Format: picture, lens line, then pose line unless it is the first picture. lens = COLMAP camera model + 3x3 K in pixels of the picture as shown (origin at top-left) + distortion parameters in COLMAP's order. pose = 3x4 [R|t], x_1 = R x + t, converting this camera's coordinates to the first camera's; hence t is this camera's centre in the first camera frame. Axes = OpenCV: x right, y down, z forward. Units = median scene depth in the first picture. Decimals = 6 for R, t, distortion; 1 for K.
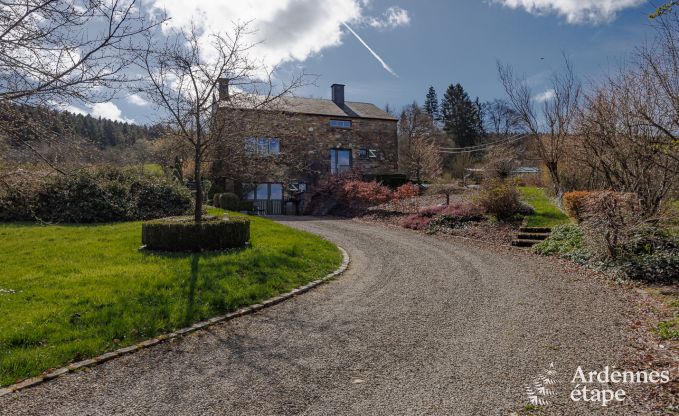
lens RADIAL K [[454.7, 0, 339.5], [0, 454.7, 208.0], [0, 0, 1]] dist [-0.002037, -0.000255]
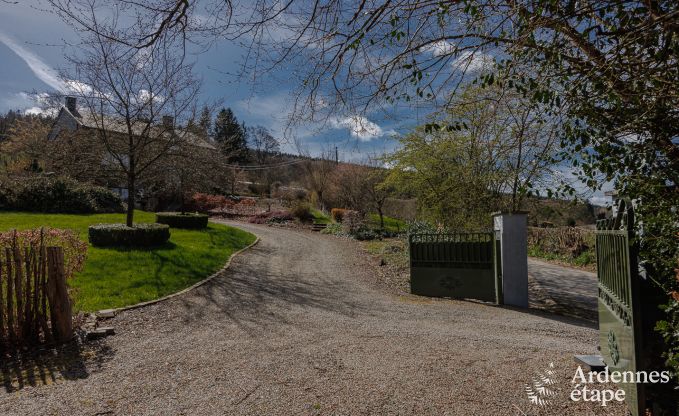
lens RADIAL K [[454.7, 0, 339.5], [0, 454.7, 208.0], [0, 0, 1]] dist [-0.002037, -0.000255]
pose [[0.845146, 0.048284, 0.532351, -0.538334], [-0.042899, 0.998826, -0.022488, 0.009419], [-0.532812, -0.003831, 0.846225, -0.749429]]
